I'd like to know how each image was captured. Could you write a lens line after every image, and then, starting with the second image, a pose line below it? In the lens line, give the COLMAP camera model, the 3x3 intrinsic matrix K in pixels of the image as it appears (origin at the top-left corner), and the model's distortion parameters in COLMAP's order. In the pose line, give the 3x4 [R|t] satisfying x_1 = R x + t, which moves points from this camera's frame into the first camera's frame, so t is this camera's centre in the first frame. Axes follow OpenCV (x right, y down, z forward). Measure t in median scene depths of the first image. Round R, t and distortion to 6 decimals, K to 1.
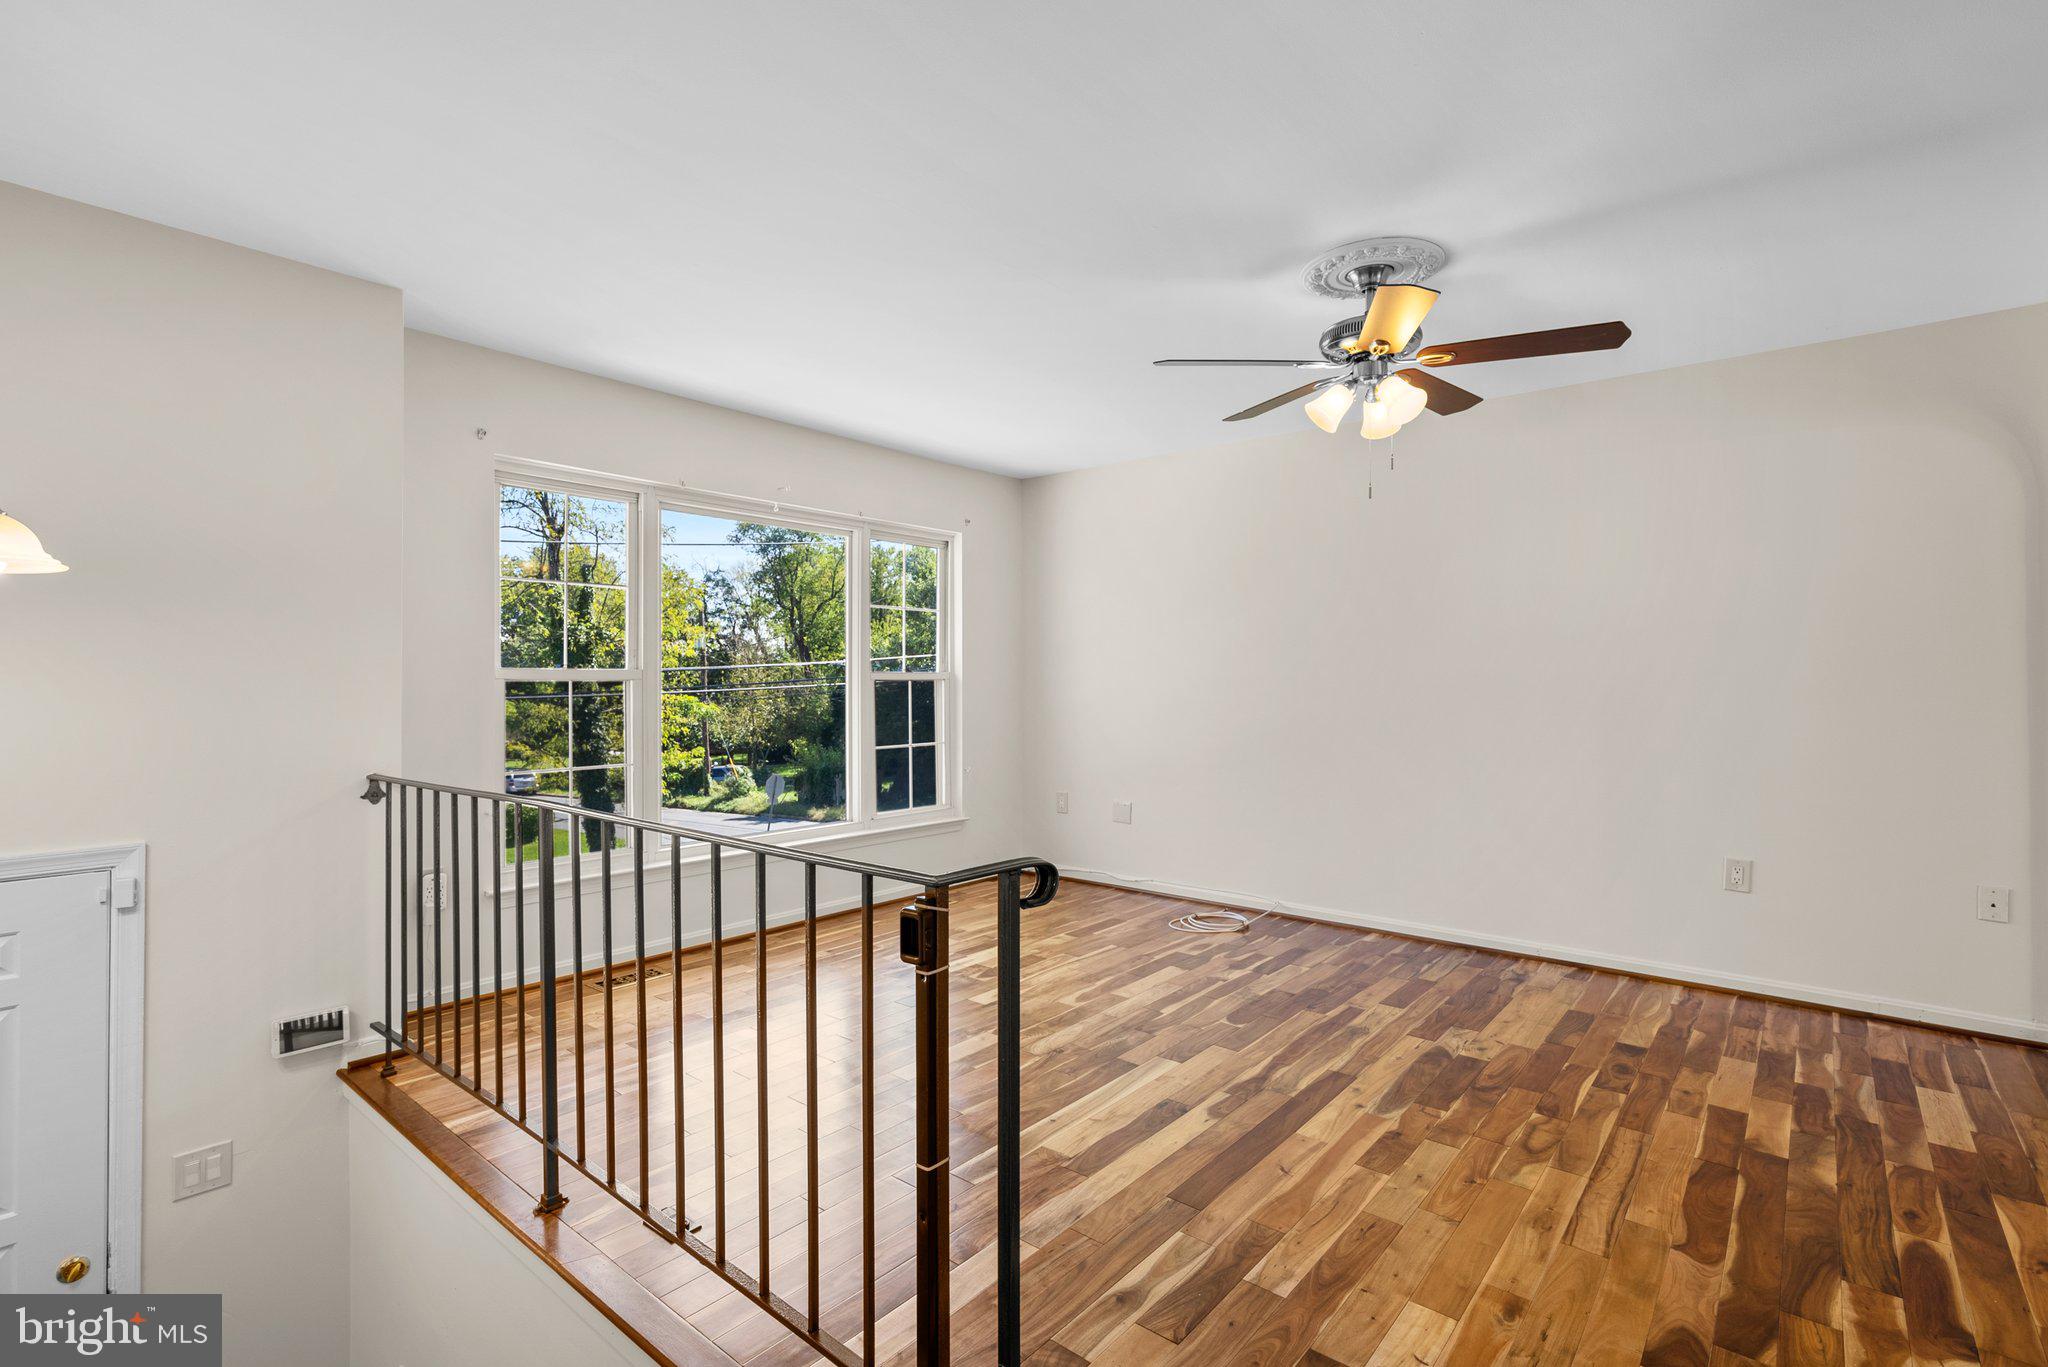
lens RADIAL K [[994.9, 0, 1024.0], [0, 994.9, 683.5], [0, 0, 1]] dist [-0.003042, -0.000126]
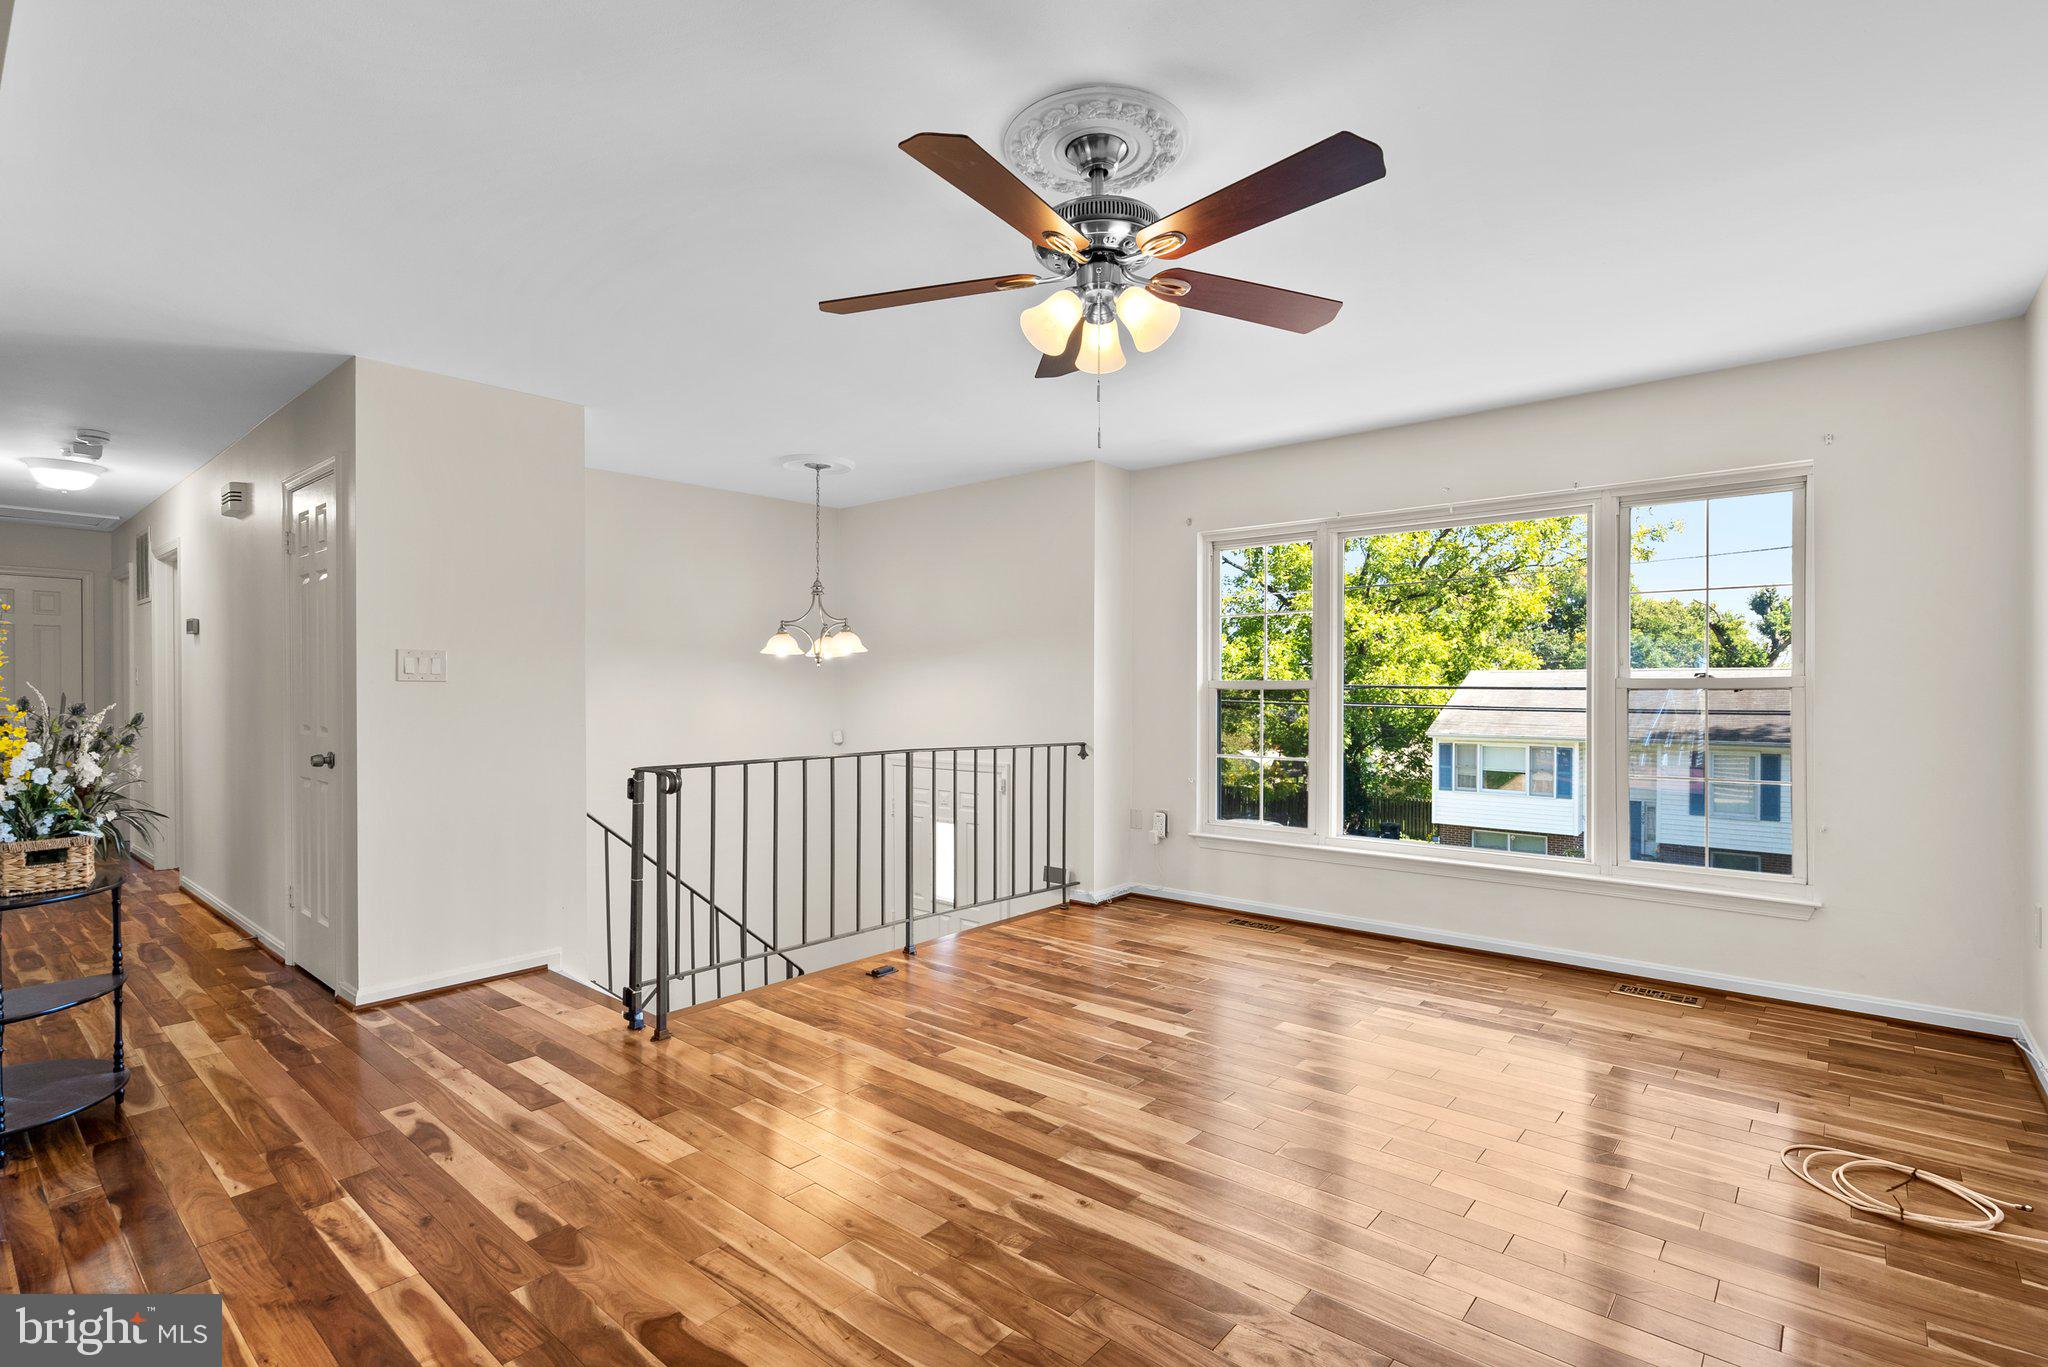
lens RADIAL K [[943.2, 0, 993.3], [0, 943.2, 698.3], [0, 0, 1]] dist [-0.000831, 0.001021]
pose [[-0.032508, 0.008565, -0.999435, 1.076038], [-0.003654, 0.999956, 0.008688, -0.001393], [0.999465, 0.003935, -0.032476, 0.940749]]
